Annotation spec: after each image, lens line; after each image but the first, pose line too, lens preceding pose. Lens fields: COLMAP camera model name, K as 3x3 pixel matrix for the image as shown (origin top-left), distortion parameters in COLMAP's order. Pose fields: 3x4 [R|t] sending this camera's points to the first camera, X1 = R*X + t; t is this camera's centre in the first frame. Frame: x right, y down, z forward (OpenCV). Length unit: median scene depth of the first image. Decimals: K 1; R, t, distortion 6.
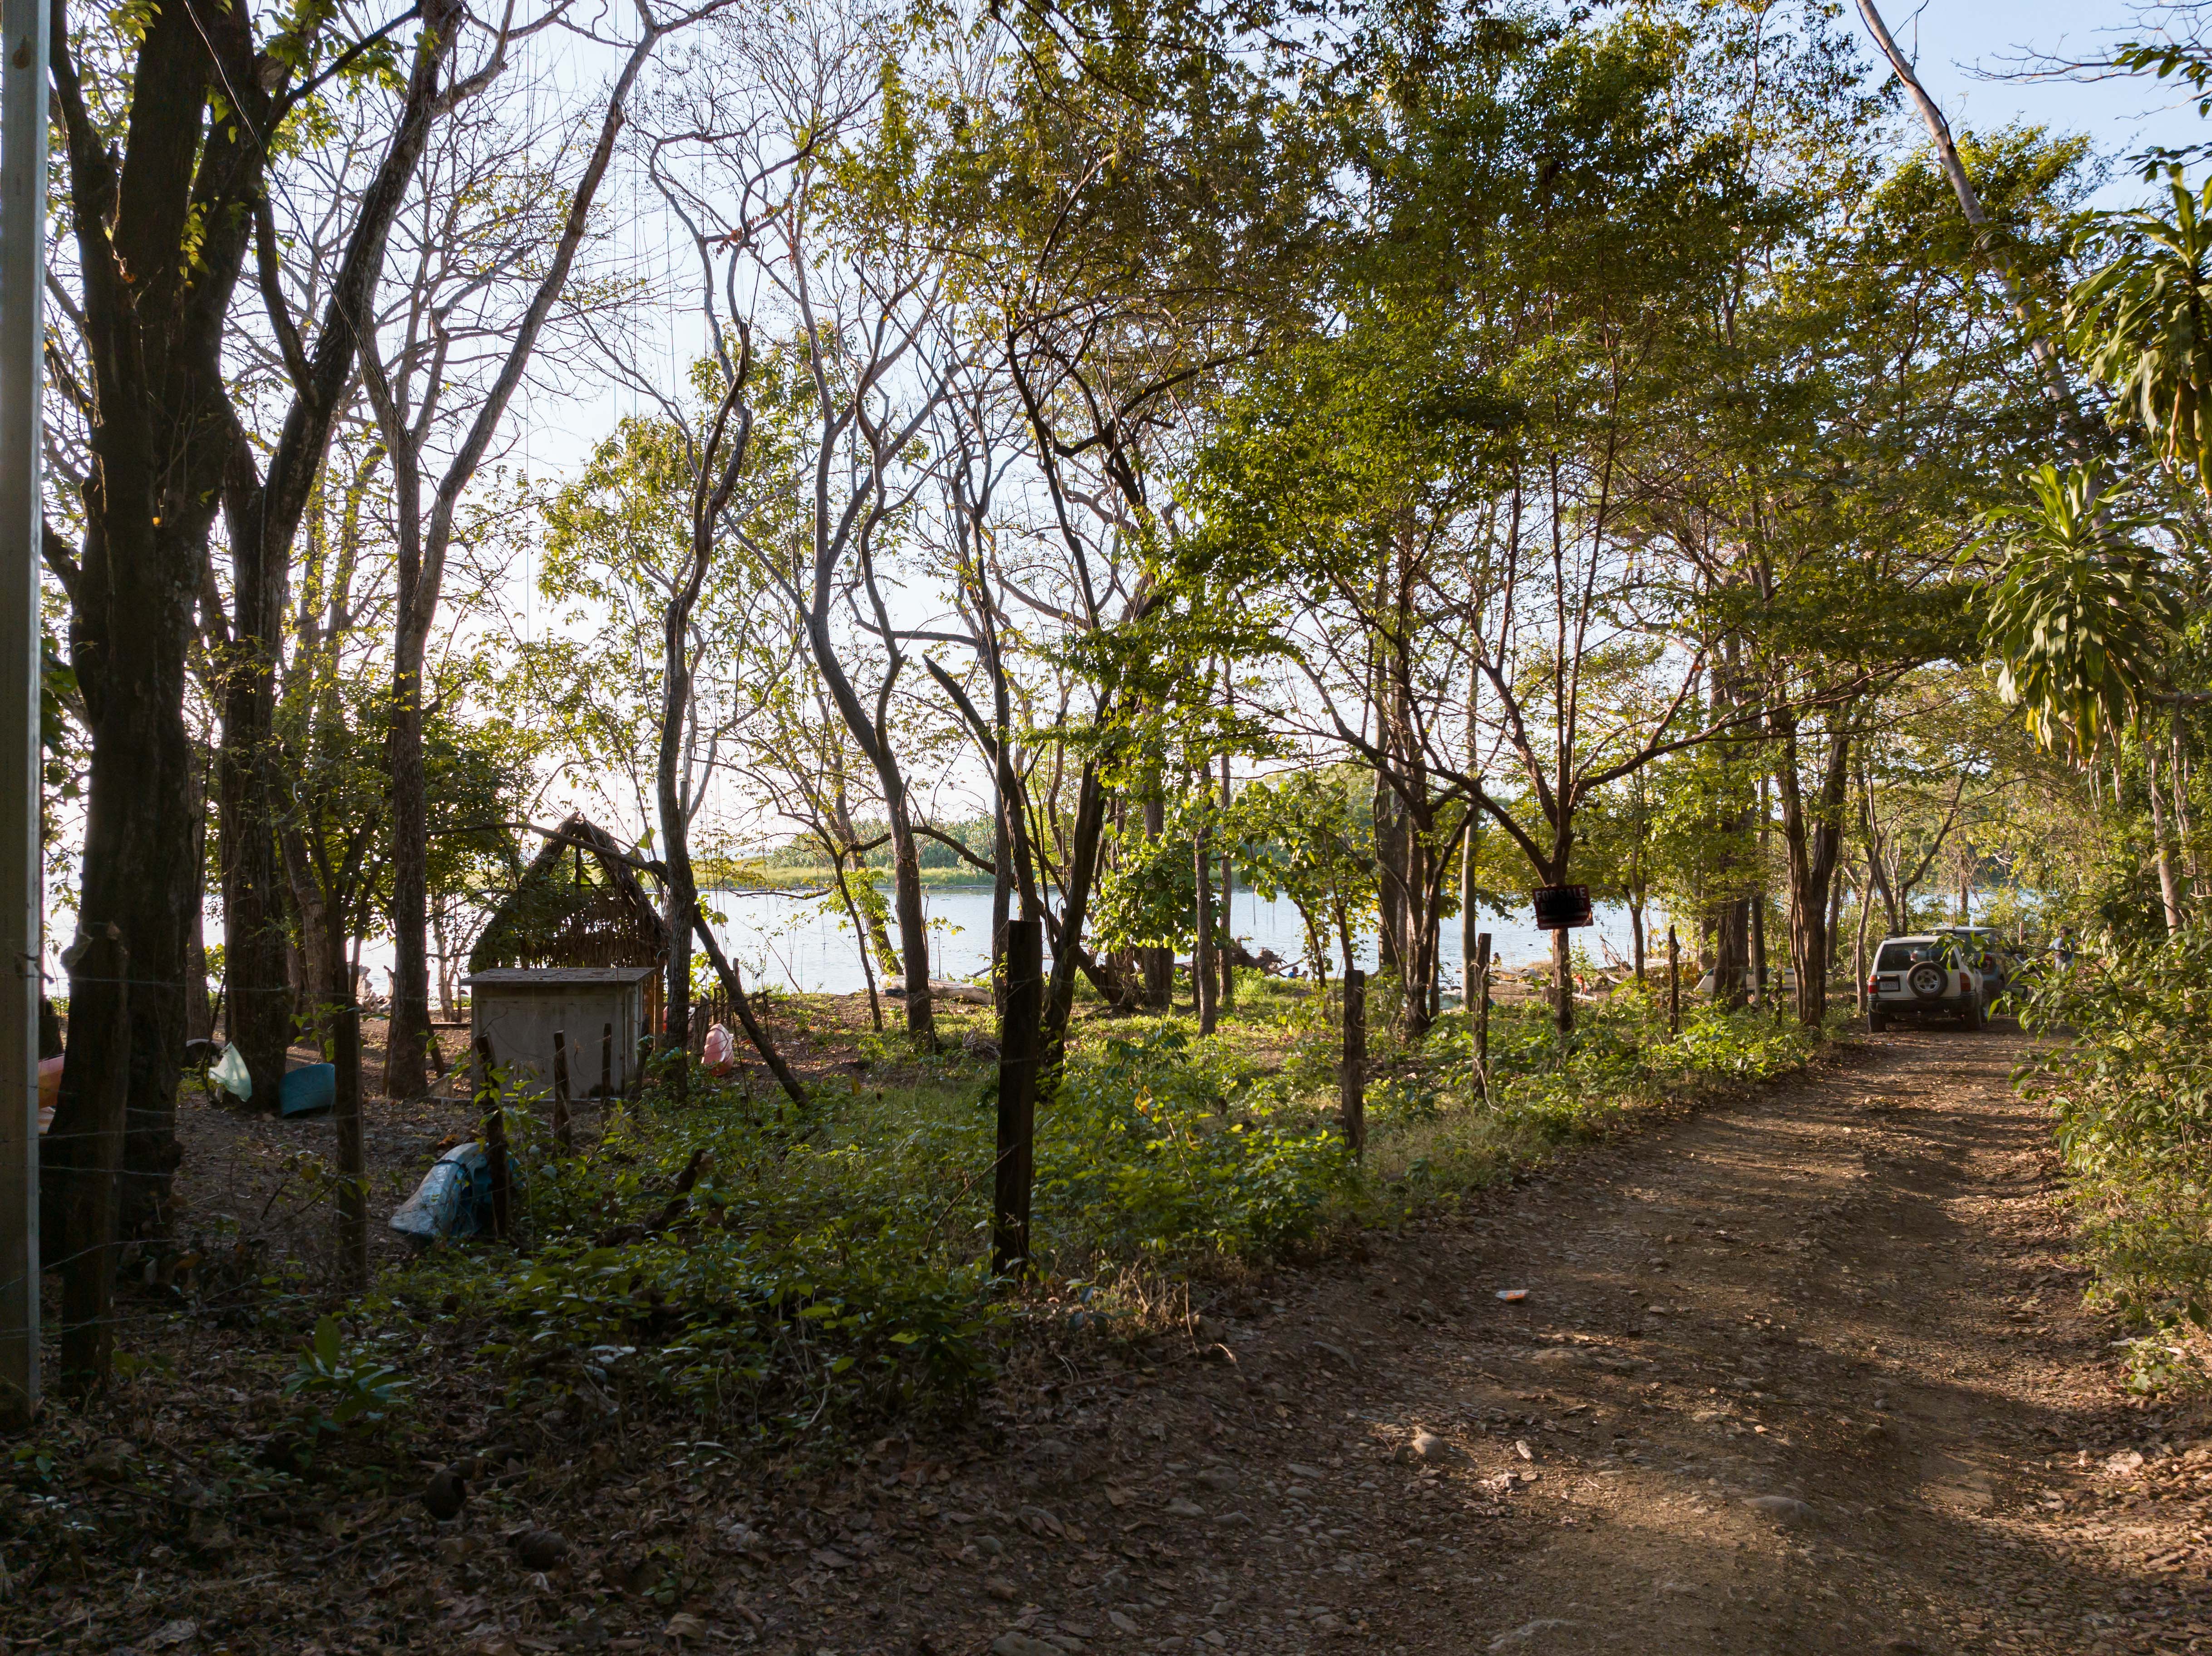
lens RADIAL K [[1686.1, 0, 1059.3], [0, 1686.1, 868.9], [0, 0, 1]] dist [-0.042086, -0.003678]
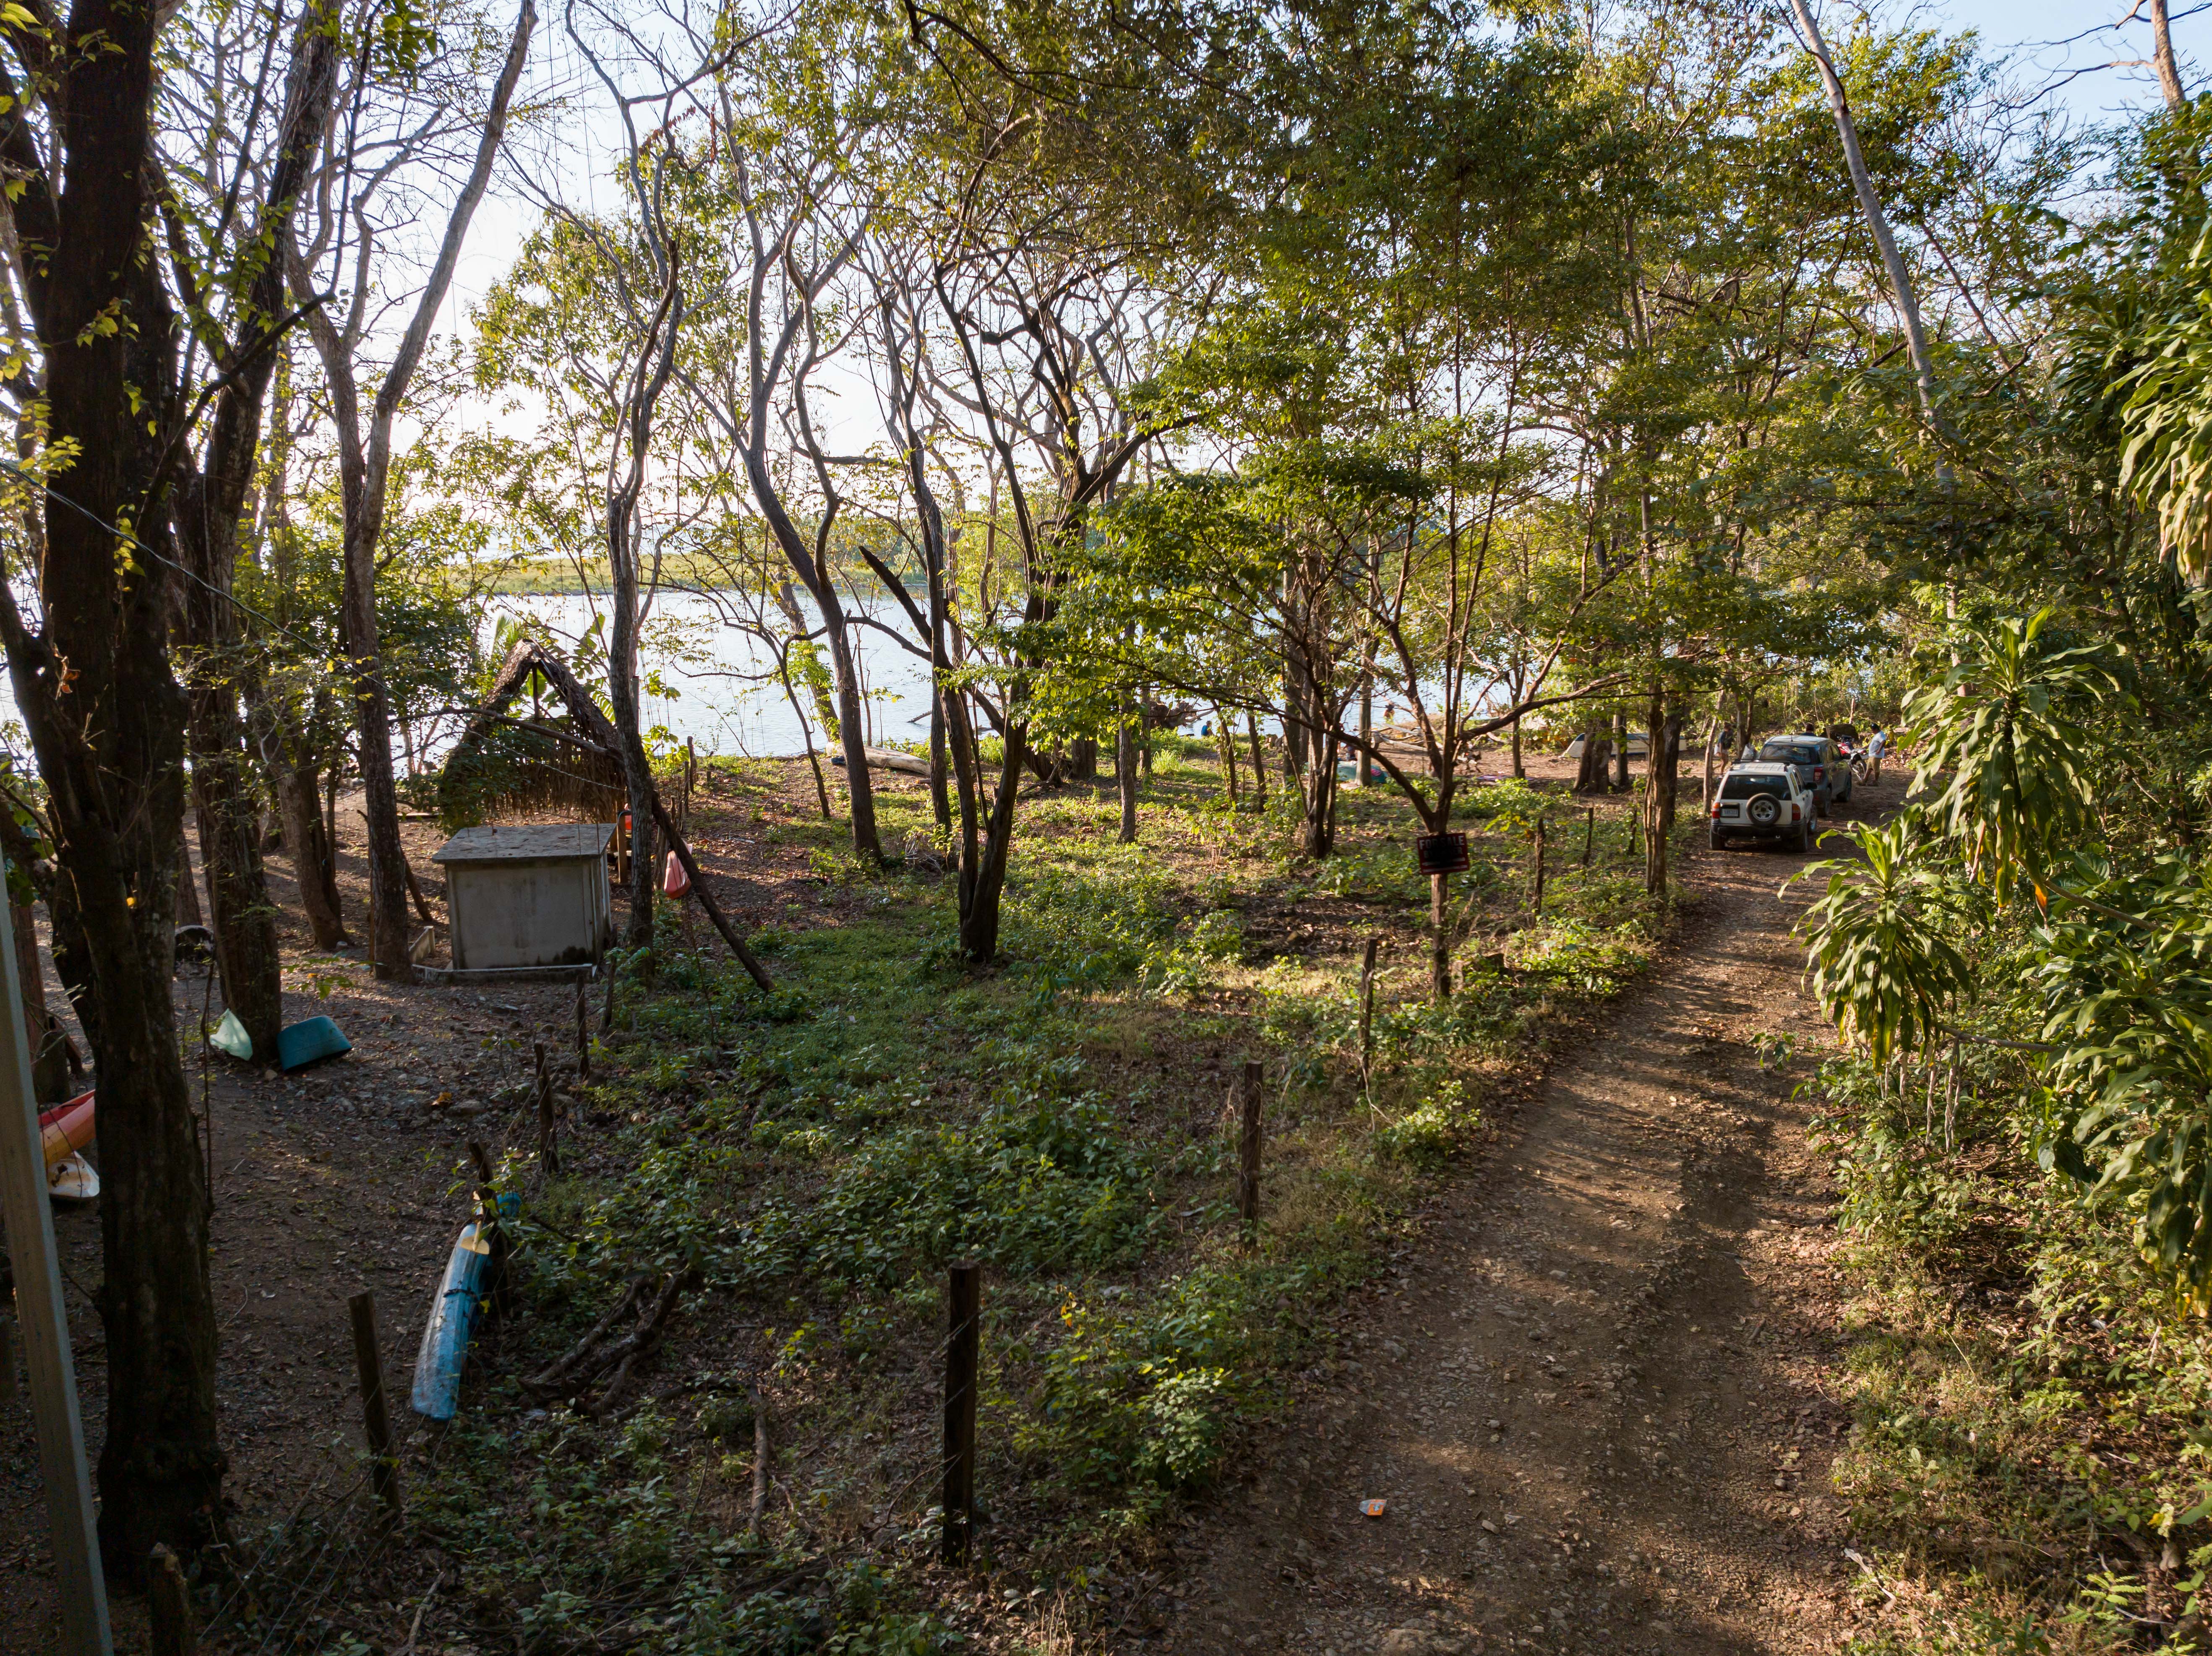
lens RADIAL K [[1558.3, 0, 1110.7], [0, 1558.3, 825.4], [0, 0, 1]] dist [-0.044621, 0.009718]
pose [[0.997176, -0.014032, 0.073780, 0.001061], [-0.000225, 0.981827, 0.189780, -0.103828], [-0.075102, -0.189260, 0.979051, 0.002568]]
